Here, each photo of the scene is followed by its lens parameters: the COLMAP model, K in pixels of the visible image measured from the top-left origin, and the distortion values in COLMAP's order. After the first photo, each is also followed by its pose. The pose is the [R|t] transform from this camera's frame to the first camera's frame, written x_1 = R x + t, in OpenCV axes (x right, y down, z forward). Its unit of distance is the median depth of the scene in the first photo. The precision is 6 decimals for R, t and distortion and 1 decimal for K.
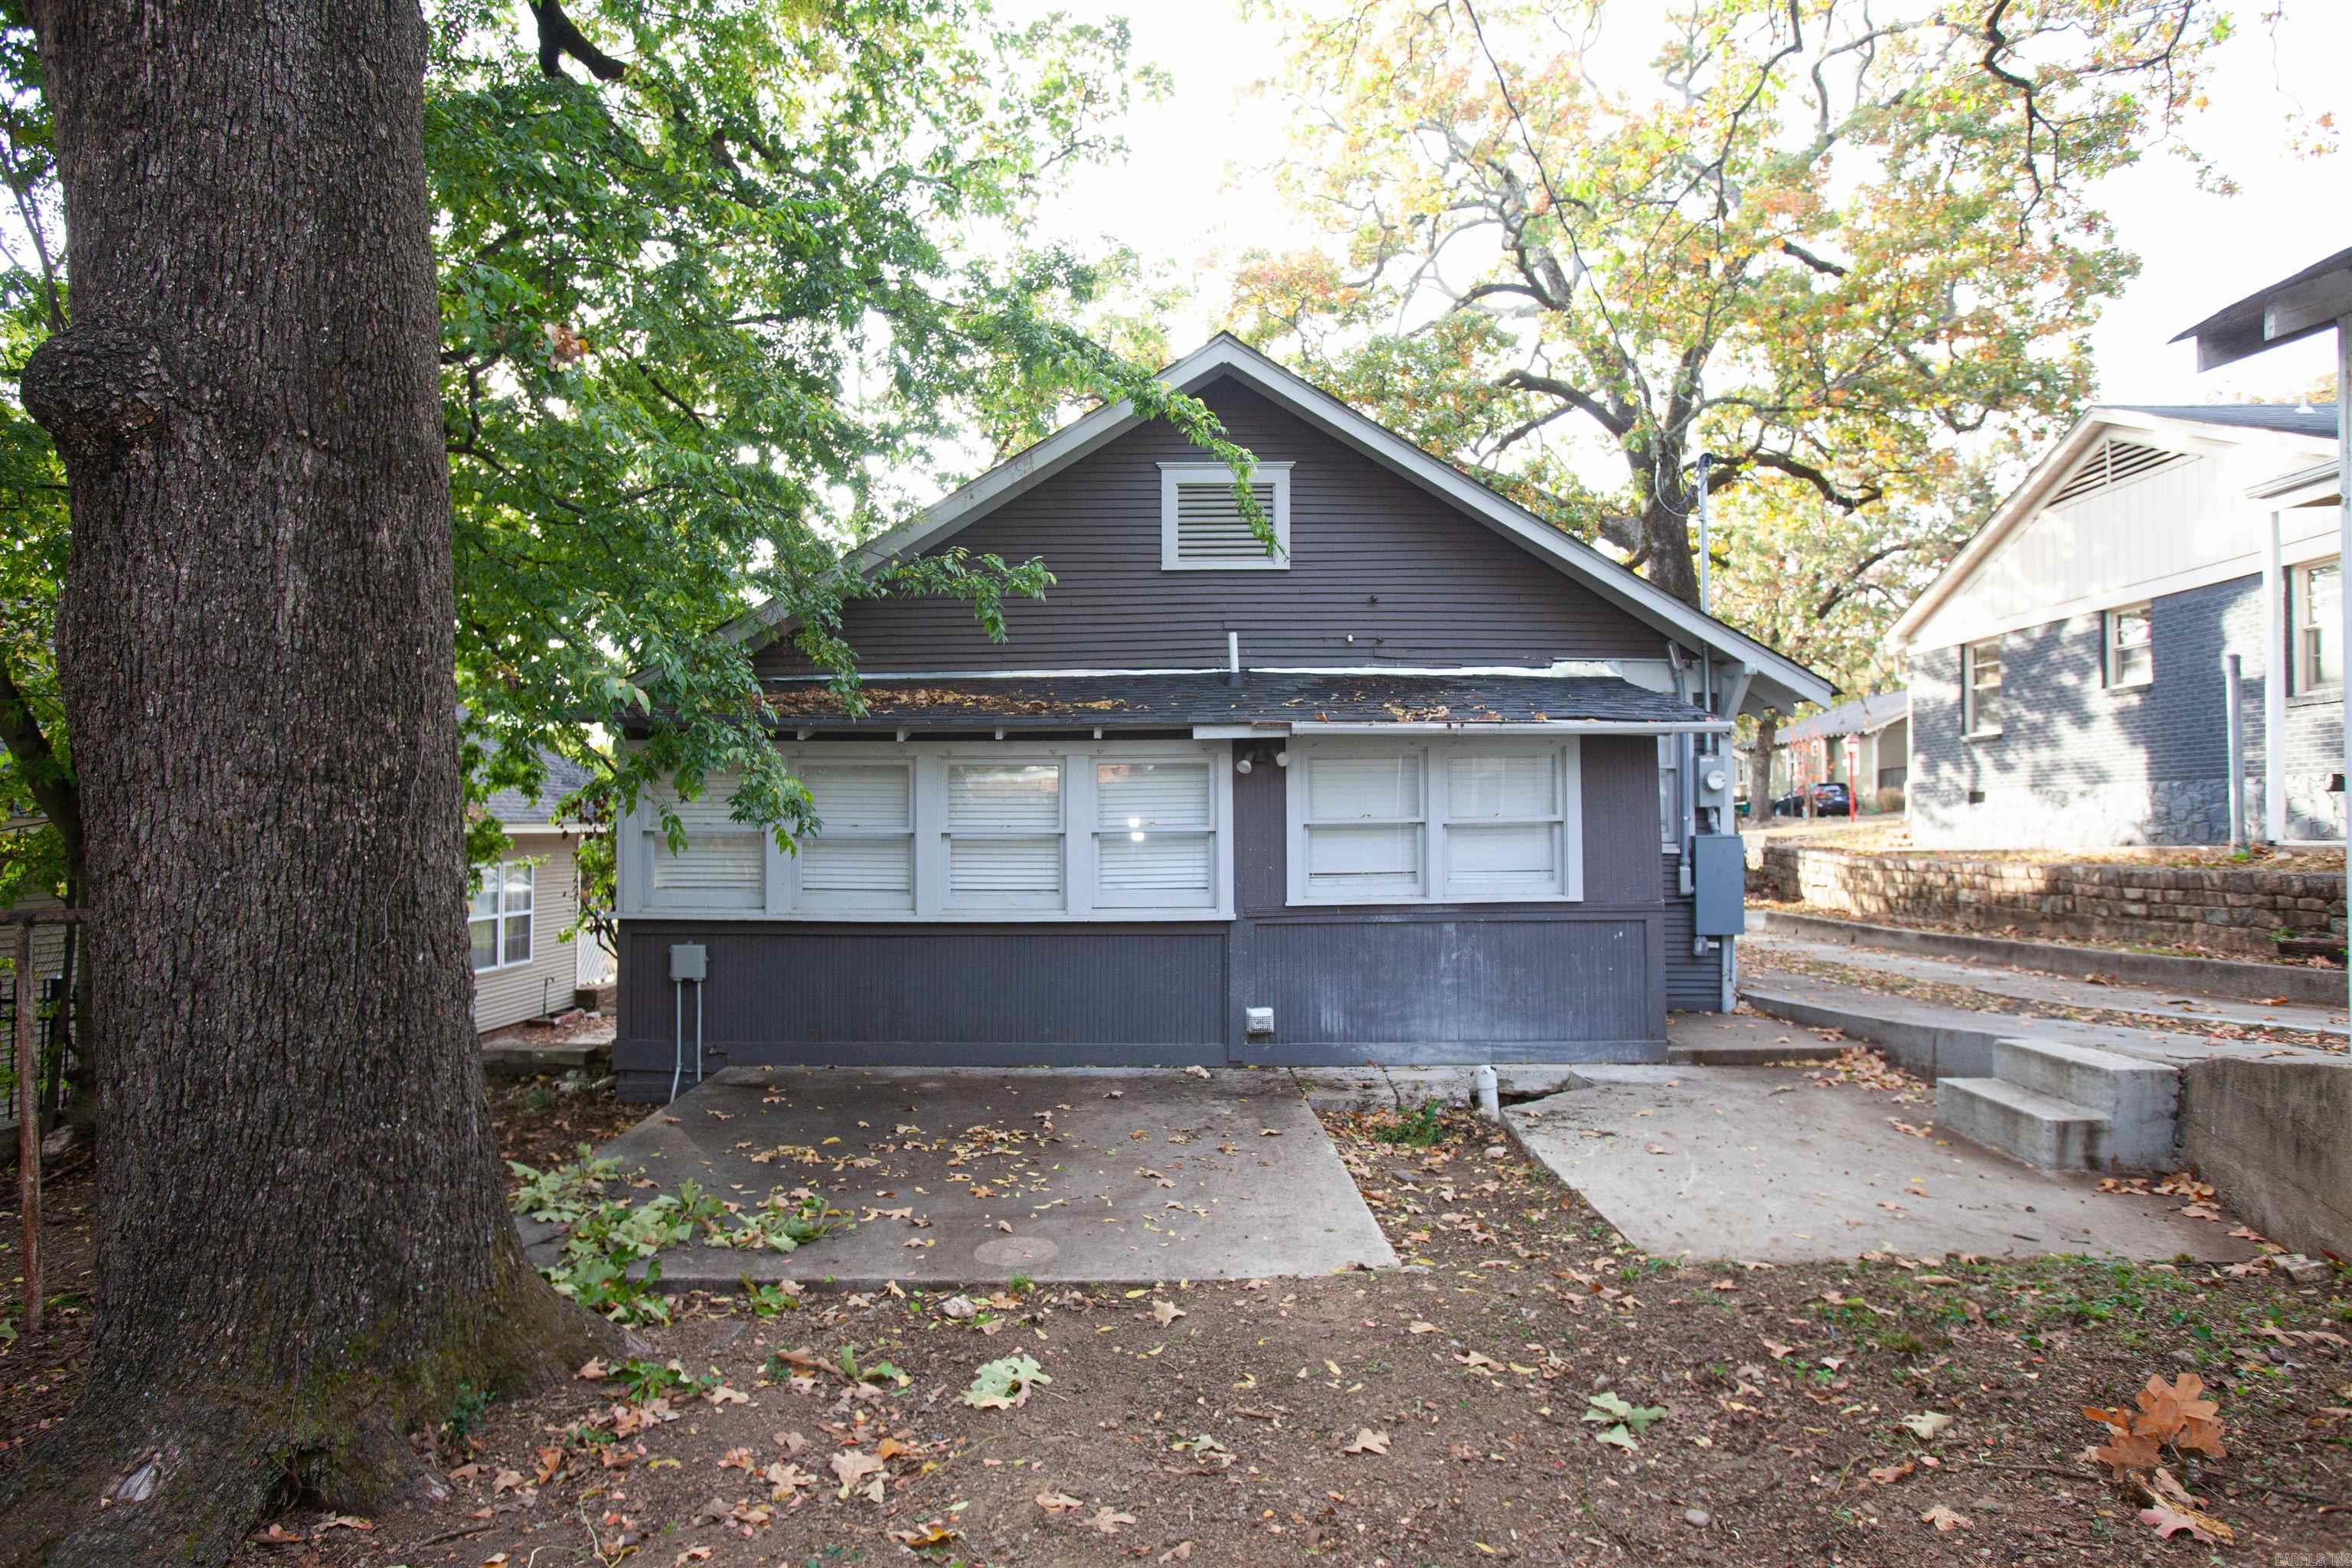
lens RADIAL K [[1336.1, 0, 1163.2], [0, 1336.1, 793.6], [0, 0, 1]] dist [-0.067581, 0.046235]
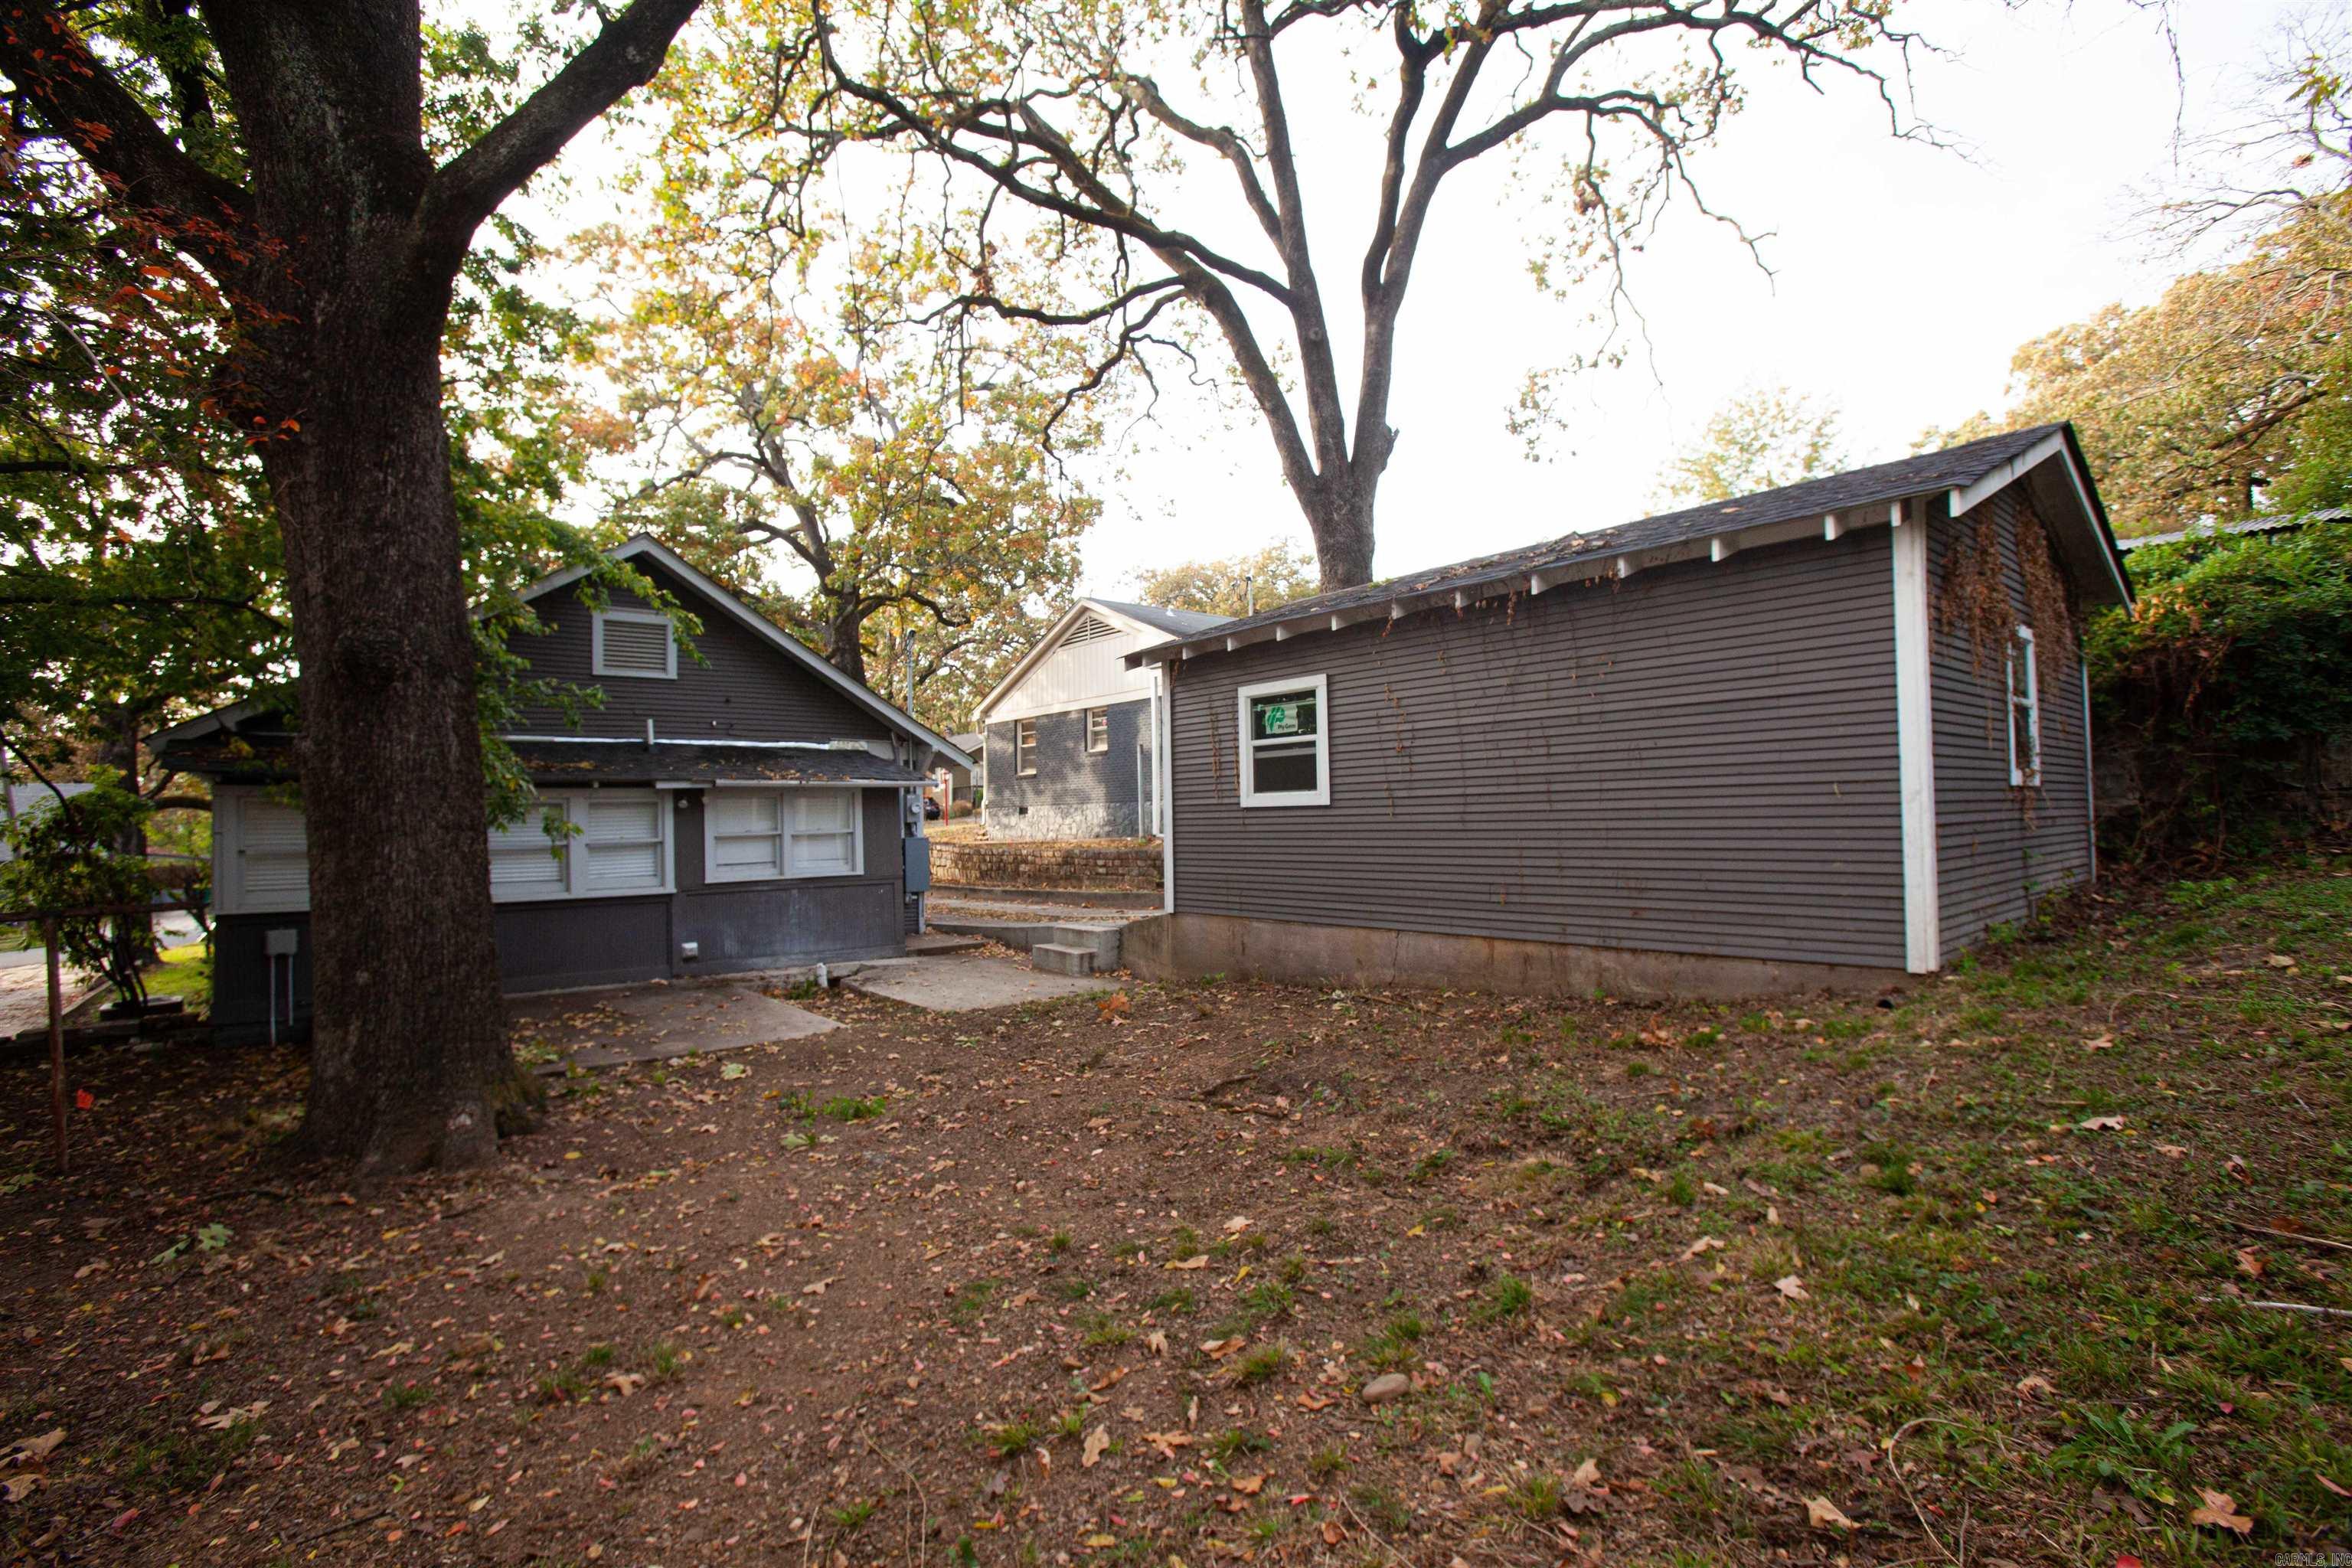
lens RADIAL K [[1093.2, 0, 1157.3], [0, 1093.2, 787.9], [0, 0, 1]] dist [-0.074099, 0.028856]
pose [[0.767314, 0.006771, 0.641236, -0.299019], [0.000903, 0.999932, -0.011639, -0.019833], [-0.641271, 0.009510, 0.767255, -0.384709]]
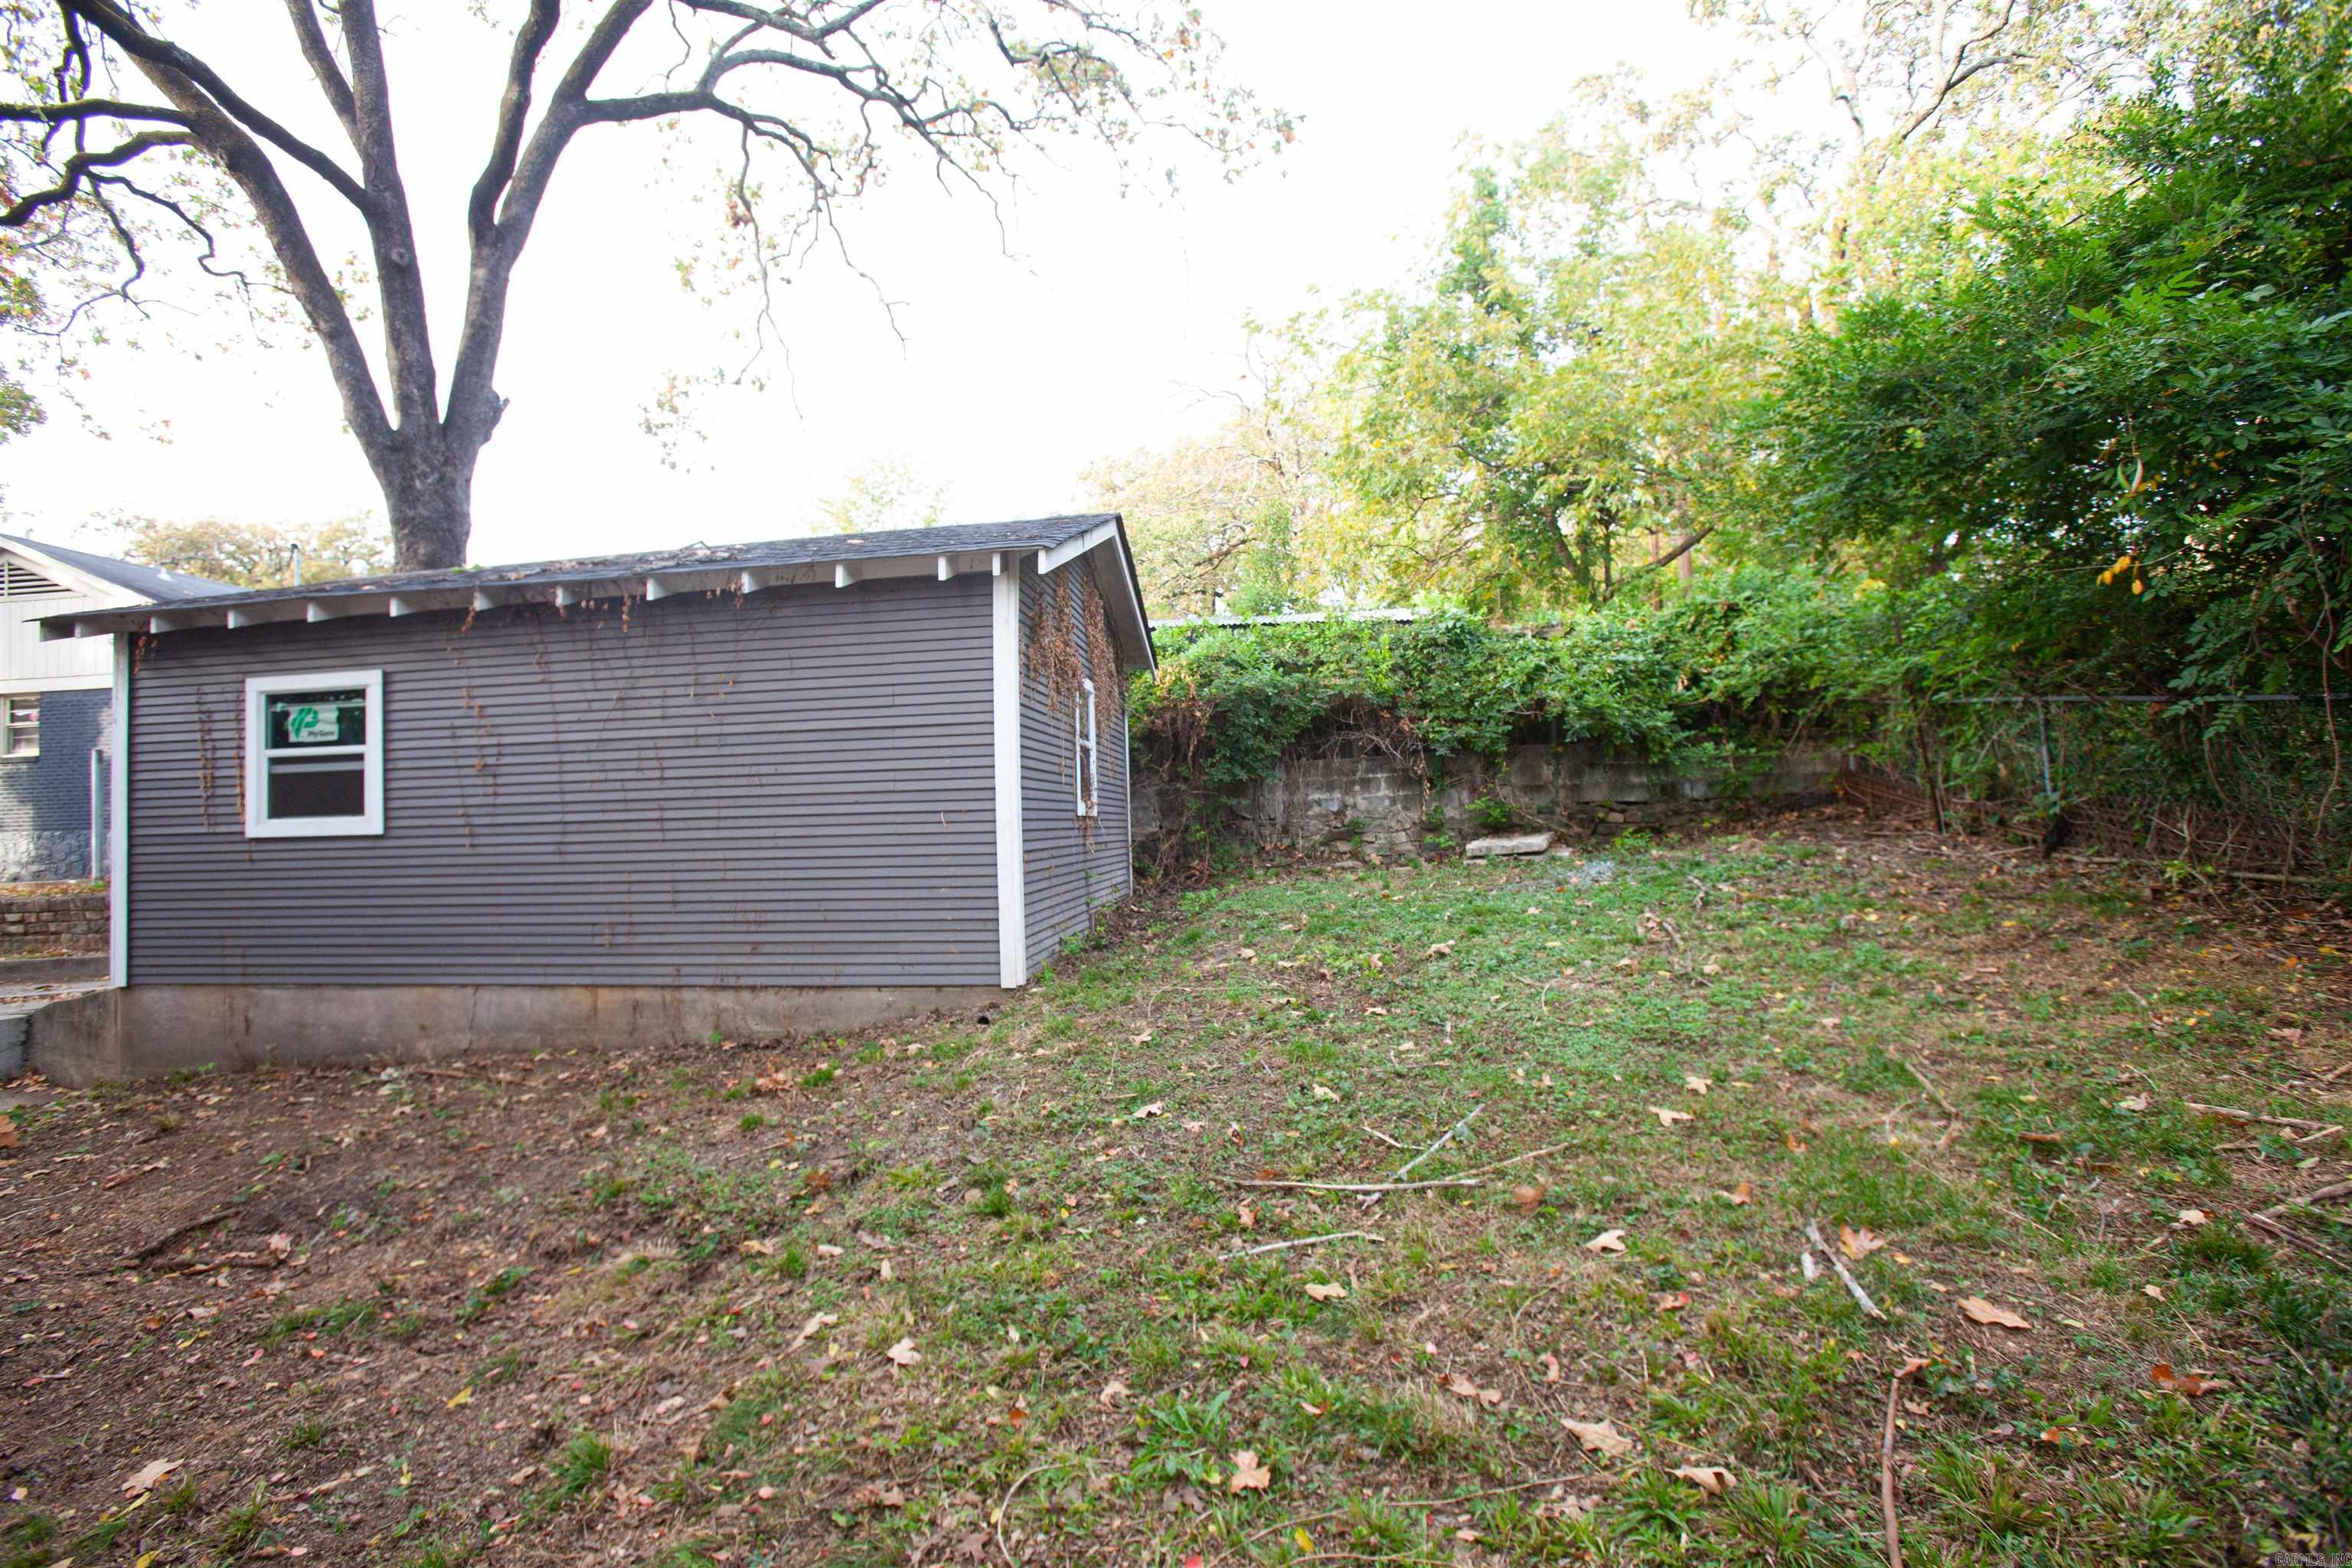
lens RADIAL K [[1089.2, 0, 1164.8], [0, 1089.2, 794.0], [0, 0, 1]] dist [-0.074419, 0.030662]
pose [[0.106801, 0.028120, 0.993883, -0.249272], [0.002794, 0.999588, -0.028581, -0.021329], [-0.994276, 0.005830, 0.106678, -0.369623]]
